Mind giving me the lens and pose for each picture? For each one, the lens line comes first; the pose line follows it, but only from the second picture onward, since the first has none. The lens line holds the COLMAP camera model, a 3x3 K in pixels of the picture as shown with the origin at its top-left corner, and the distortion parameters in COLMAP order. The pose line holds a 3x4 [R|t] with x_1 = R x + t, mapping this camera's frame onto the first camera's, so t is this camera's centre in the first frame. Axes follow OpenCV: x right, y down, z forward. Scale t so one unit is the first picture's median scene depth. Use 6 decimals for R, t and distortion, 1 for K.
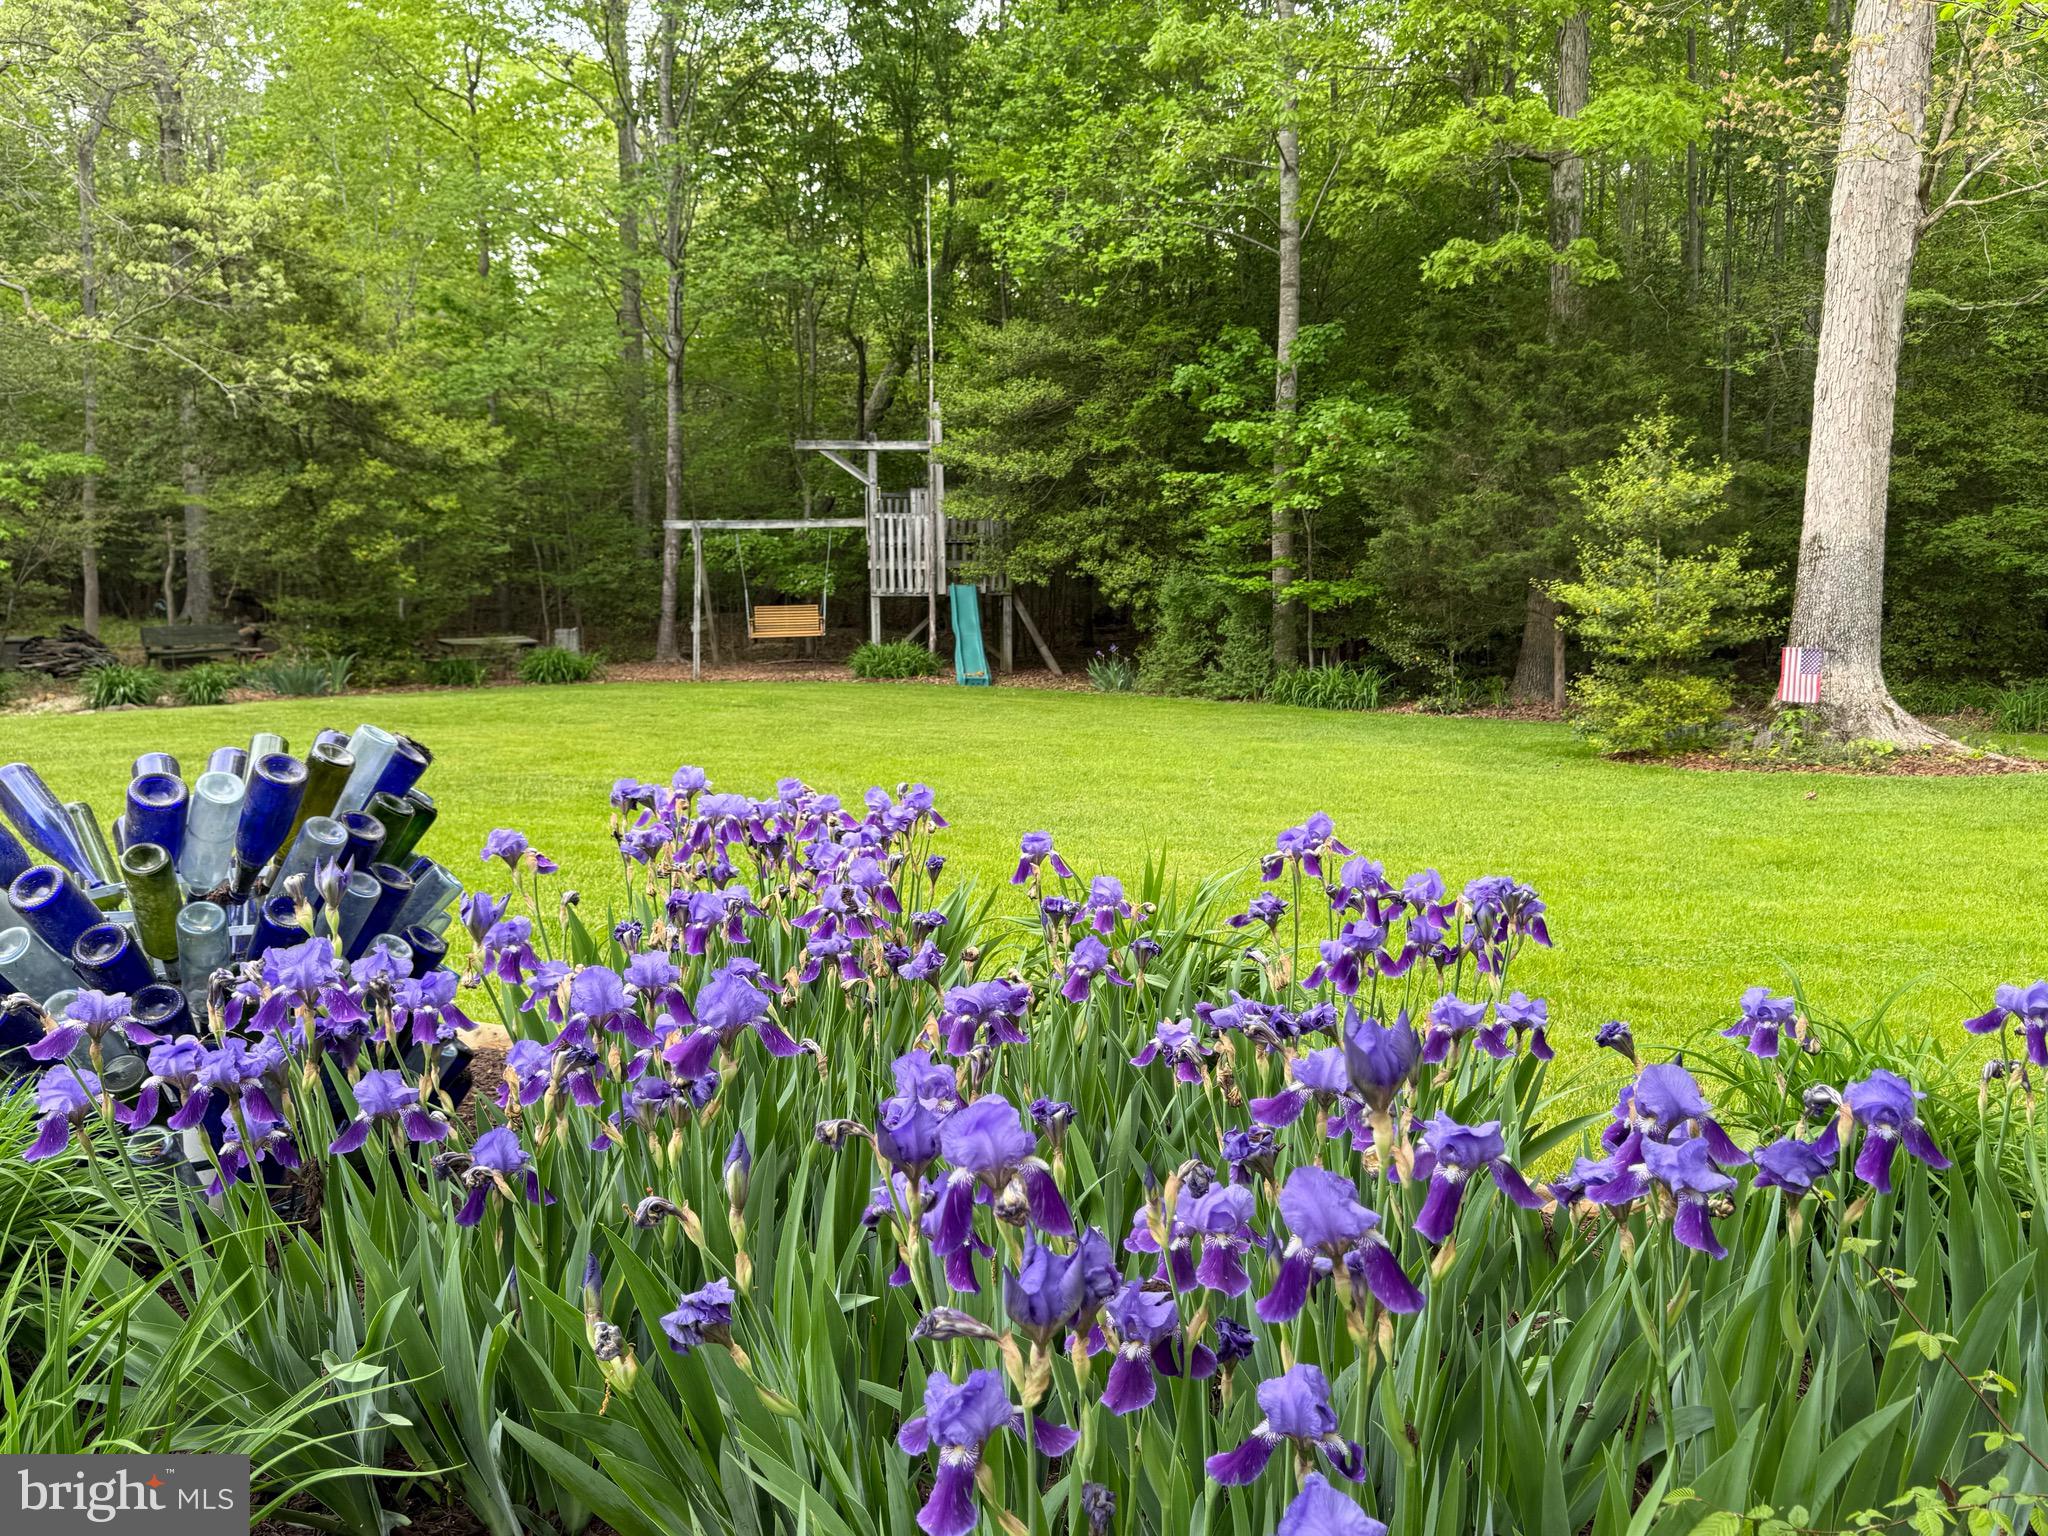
lens RADIAL K [[1660.0, 0, 1029.8], [0, 1660.0, 766.3], [0, 0, 1]] dist [0.155197, -0.312421]
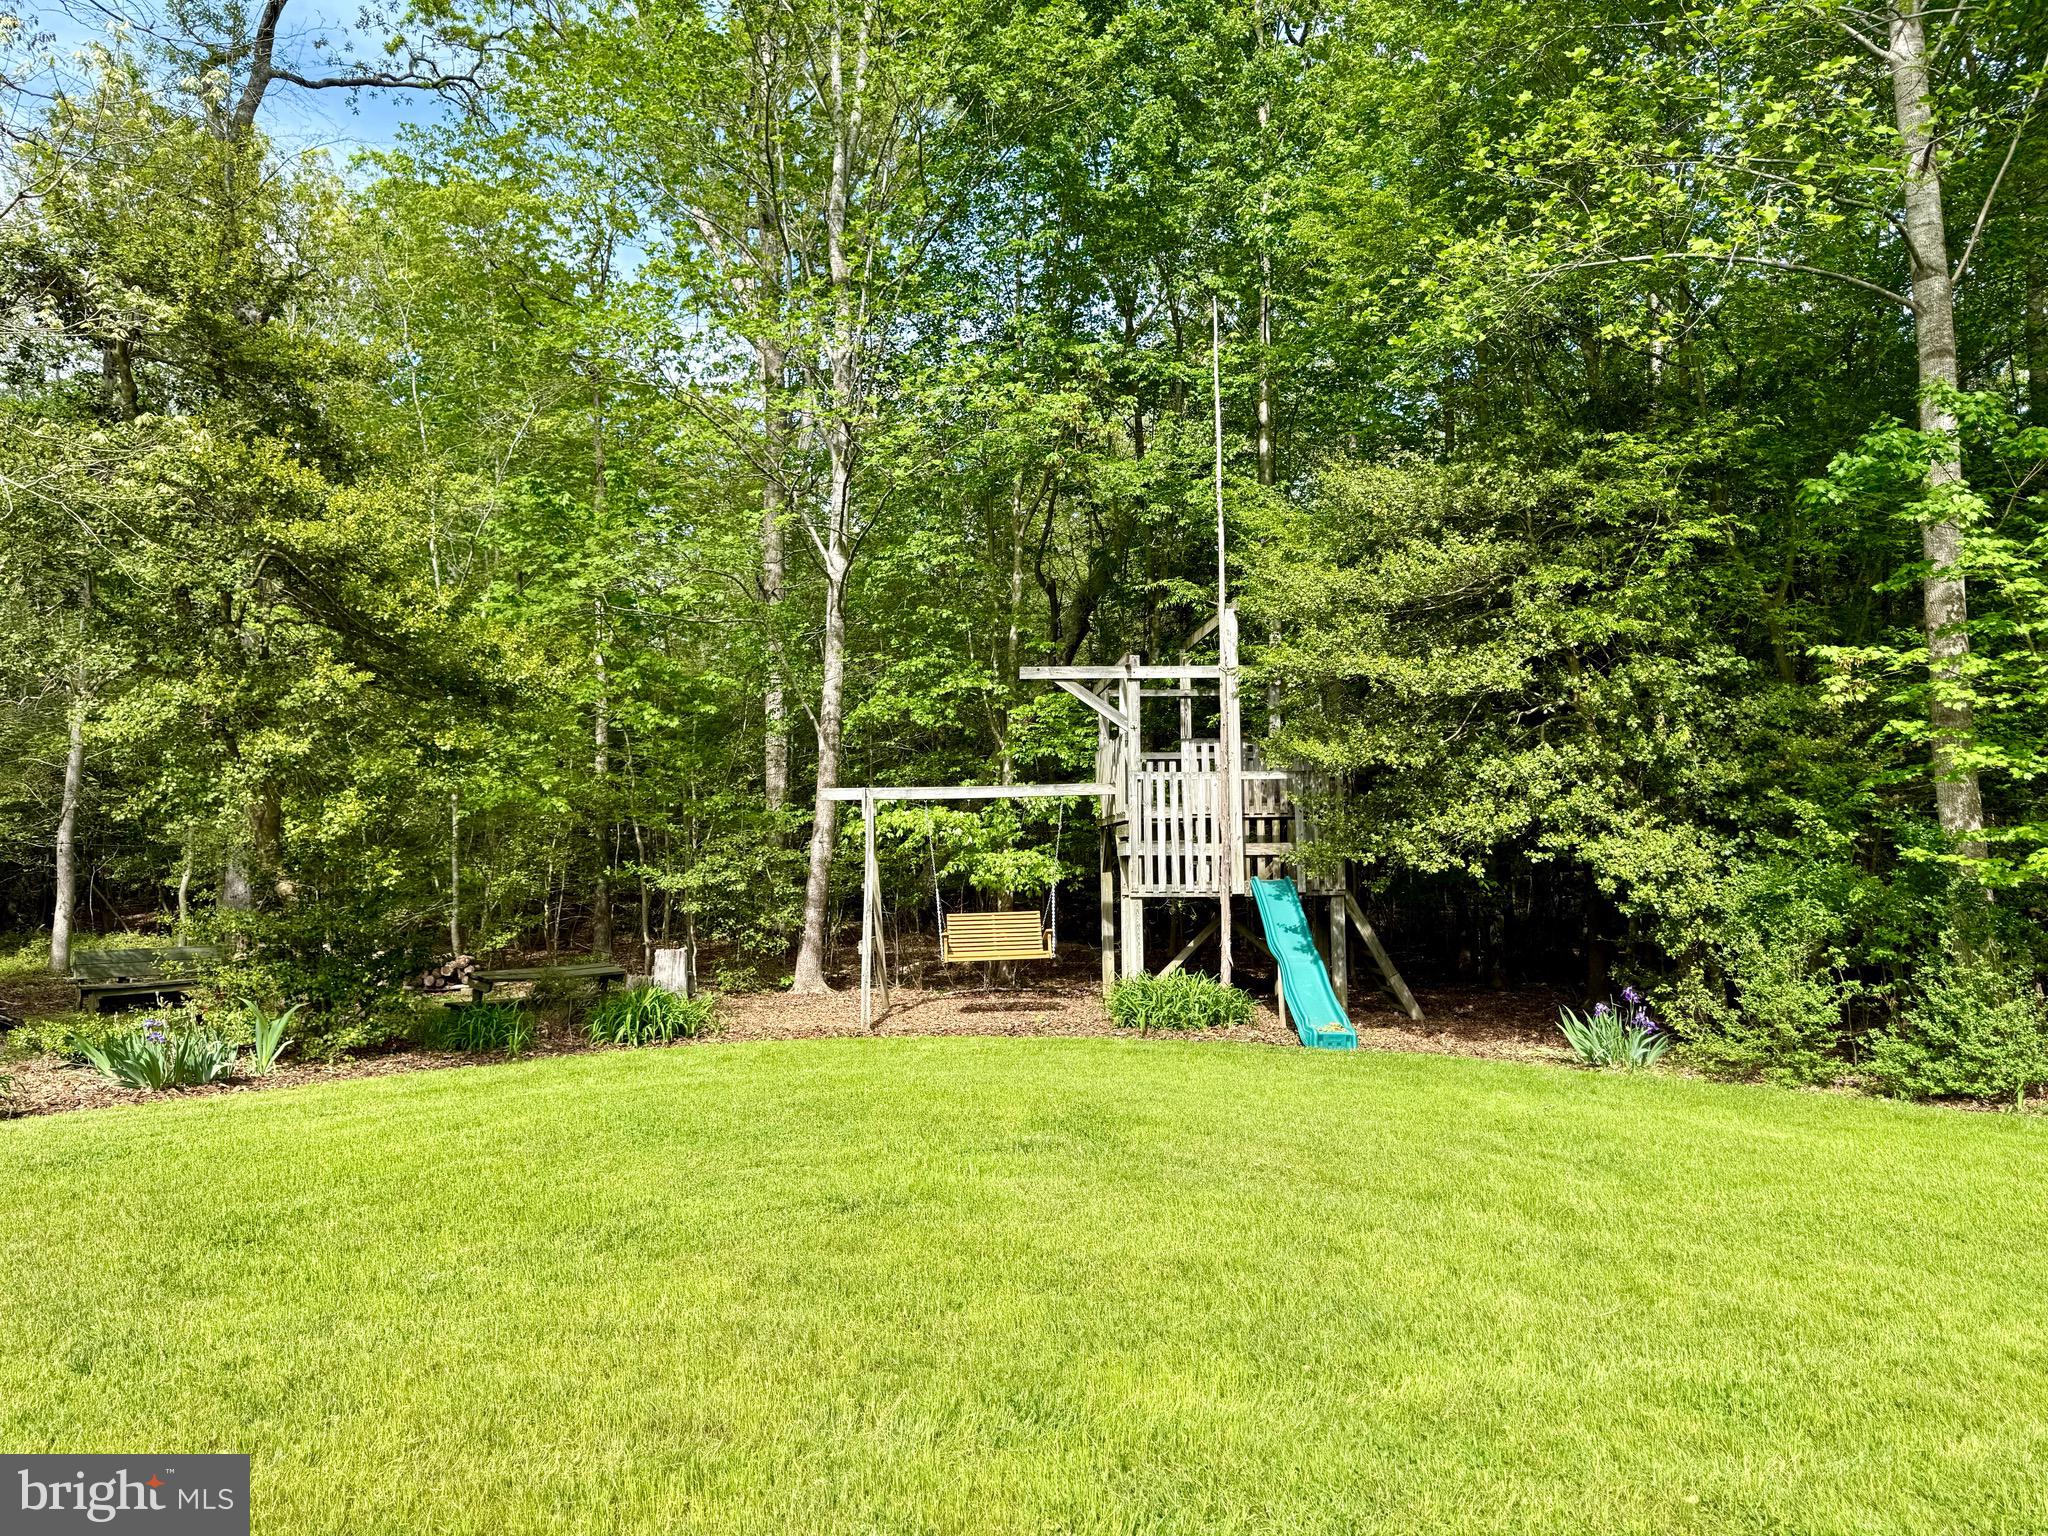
lens RADIAL K [[1446.3, 0, 1029.7], [0, 1446.3, 770.0], [0, 0, 1]] dist [0.084984, -0.109811]
pose [[0.999104, -0.008117, -0.041536, -0.142562], [0.000060, 0.981705, -0.190406, -0.055754], [0.042322, 0.190233, 0.980826, 0.558984]]
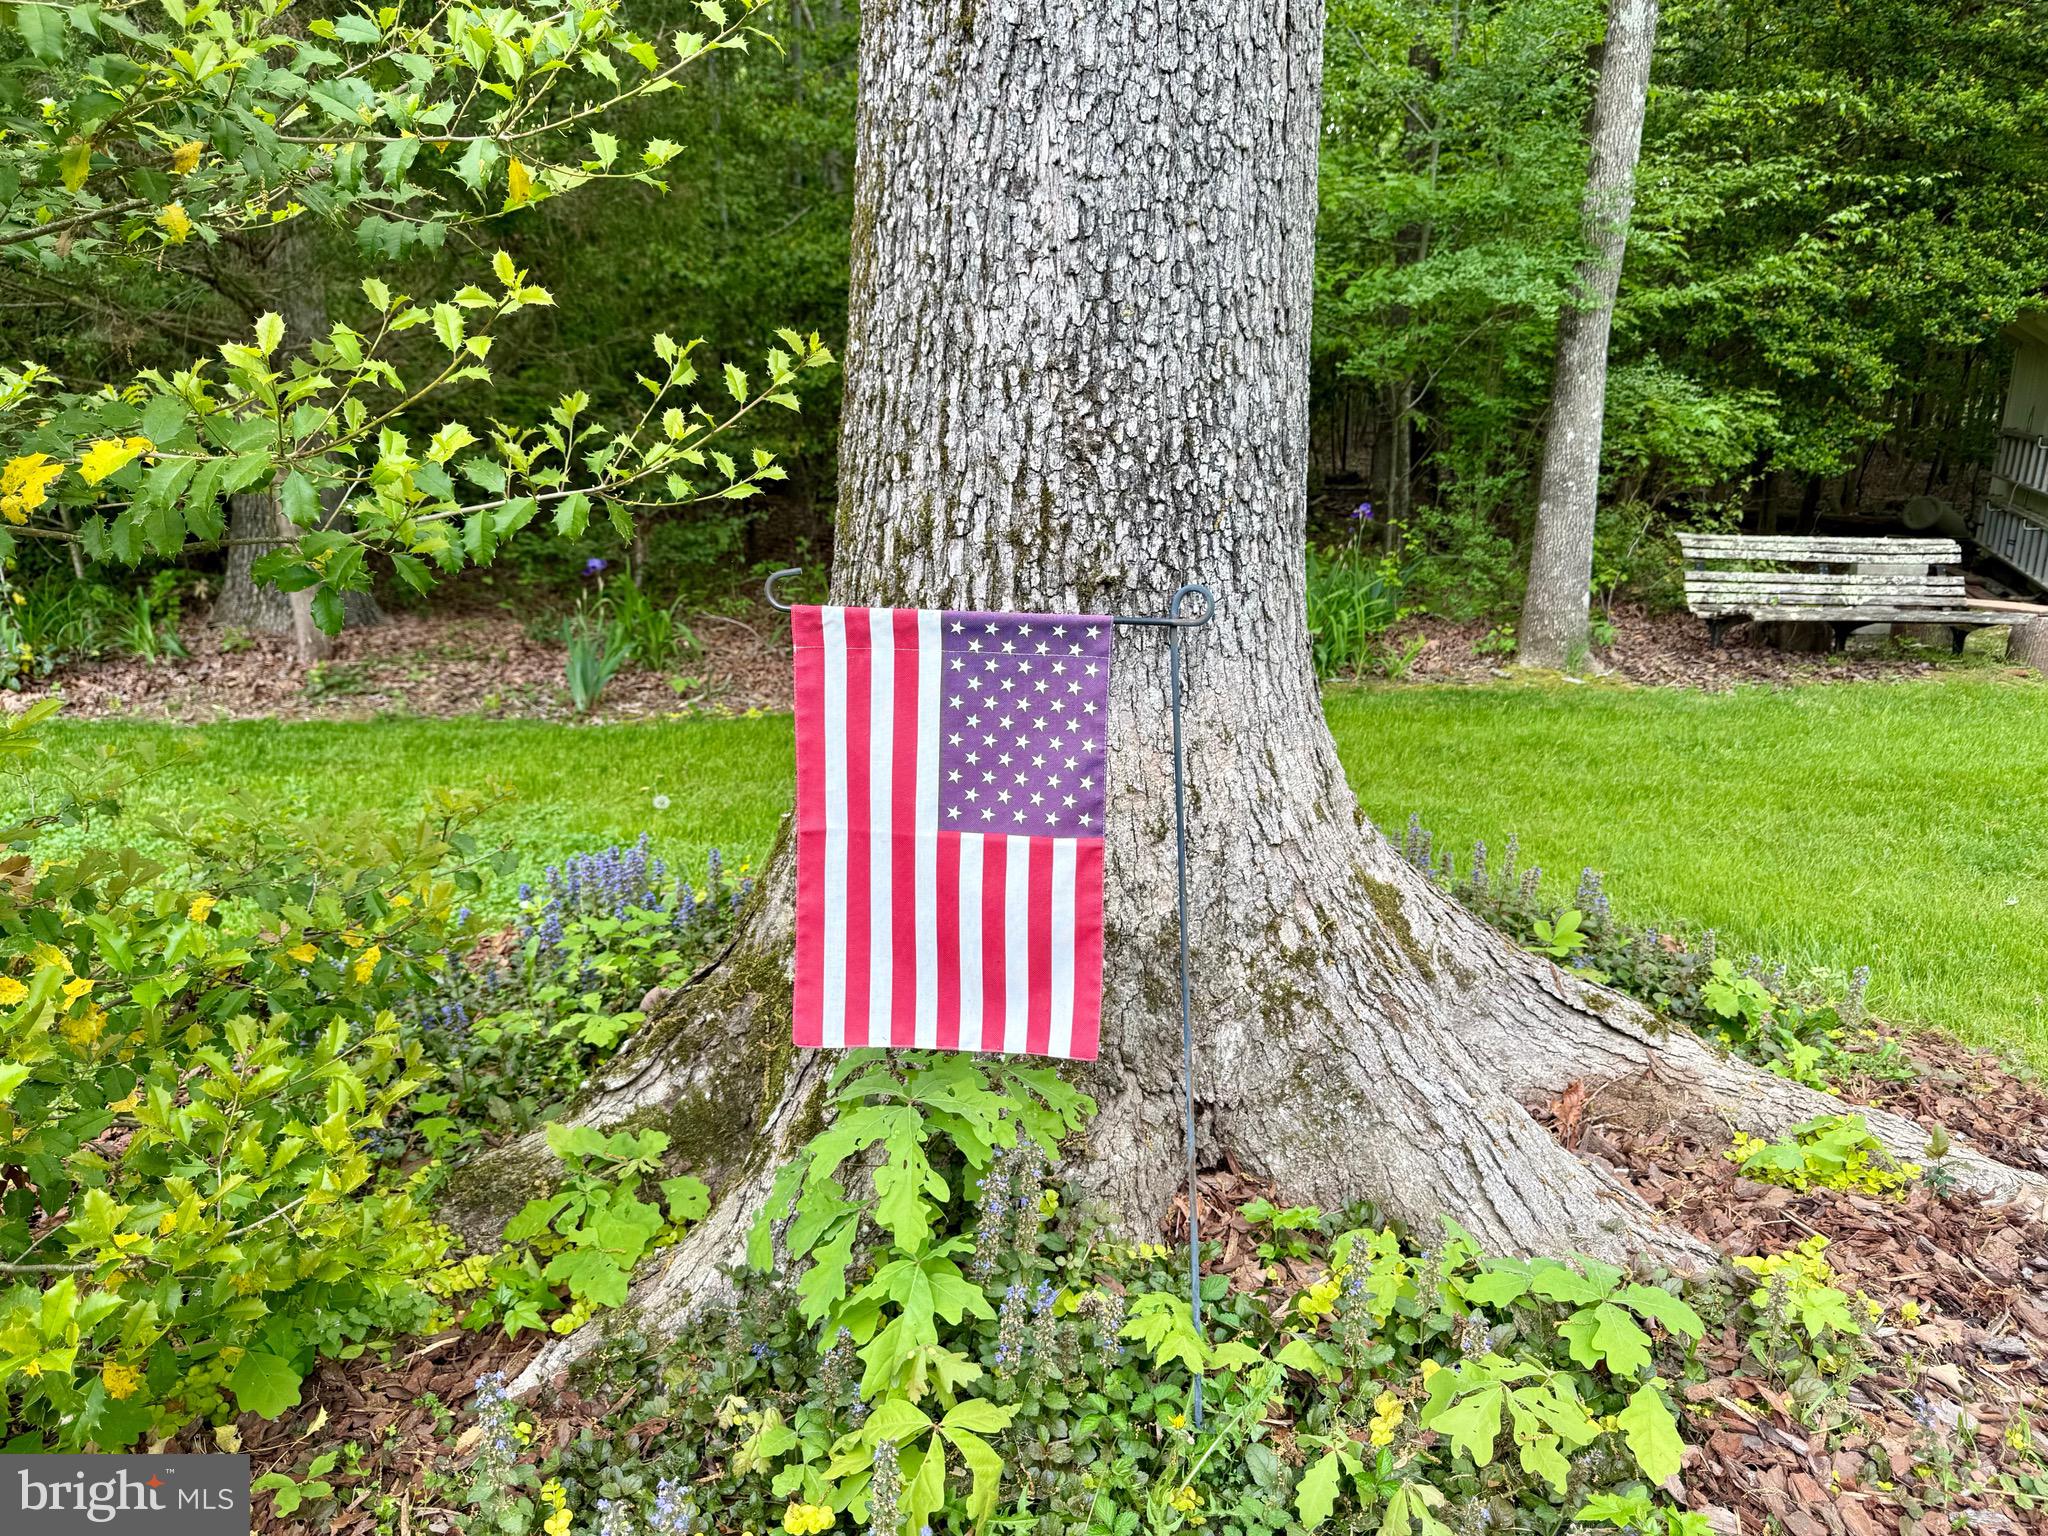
lens RADIAL K [[1446.3, 0, 1029.7], [0, 1446.3, 770.0], [0, 0, 1]] dist [0.084984, -0.109811]
pose [[0.858677, -0.116404, 0.499122, 0.269825], [0.048664, 0.987984, 0.146695, -0.048040], [-0.510201, -0.101675, 0.854024, 0.598599]]
